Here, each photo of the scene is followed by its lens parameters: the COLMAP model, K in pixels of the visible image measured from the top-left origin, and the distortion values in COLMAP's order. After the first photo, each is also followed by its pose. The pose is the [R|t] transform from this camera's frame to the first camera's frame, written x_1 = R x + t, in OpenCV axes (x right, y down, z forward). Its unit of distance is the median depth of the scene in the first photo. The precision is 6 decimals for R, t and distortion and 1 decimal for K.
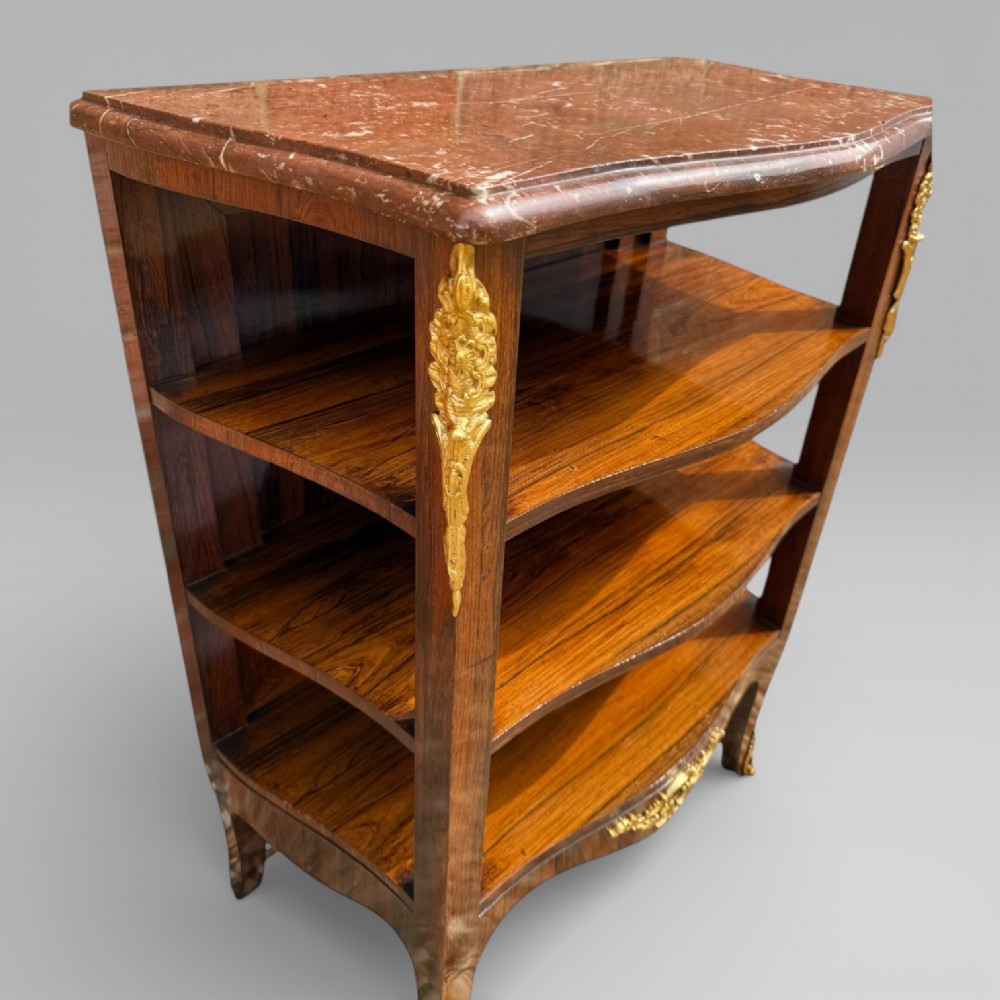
lens RADIAL K [[821.5, 0, 498.0], [0, 821.5, 439.5], [0, 0, 1]] dist [0.116136, -0.262716]
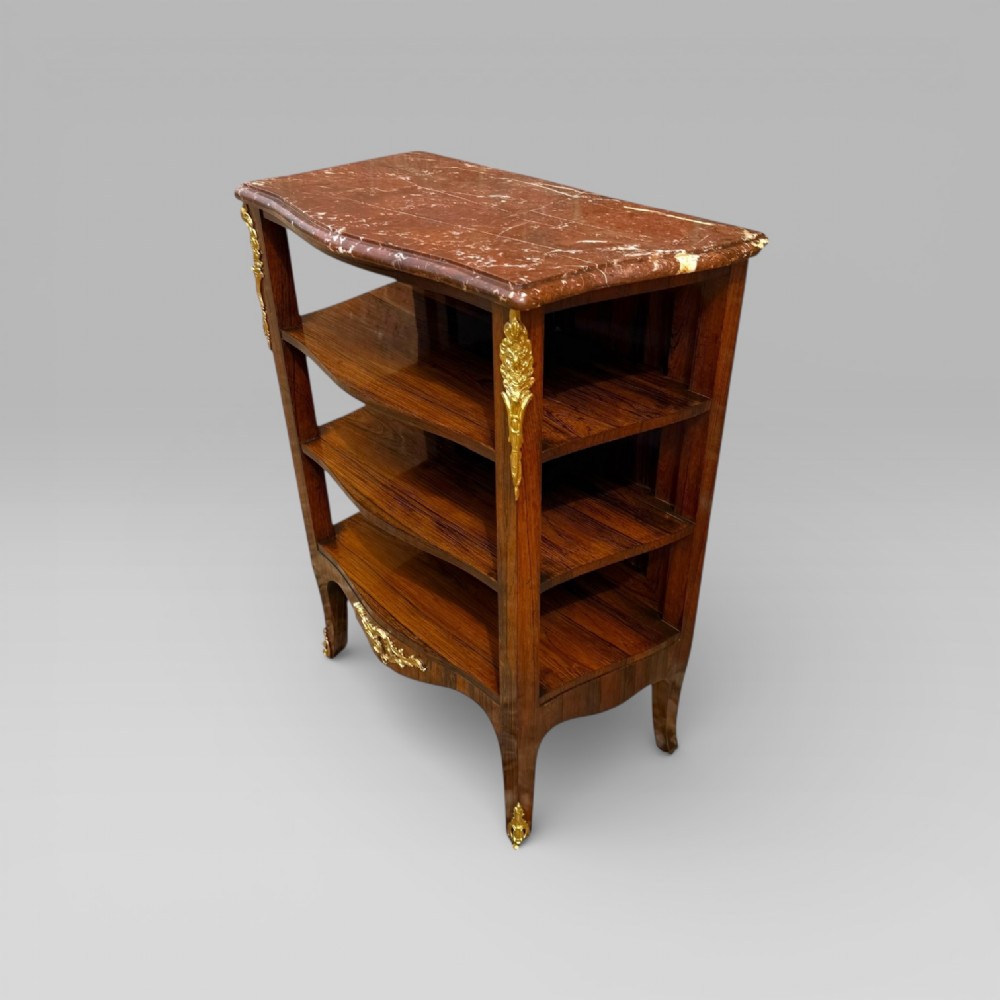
lens RADIAL K [[833.0, 0, 540.0], [0, 833.0, 503.3], [0, 0, 1]] dist [0.098953, 0.000055]
pose [[-0.026978, 0.494113, -0.868979, 1.869503], [-0.513679, 0.738890, 0.436091, -0.778583], [0.857558, 0.458141, 0.233881, 1.001015]]
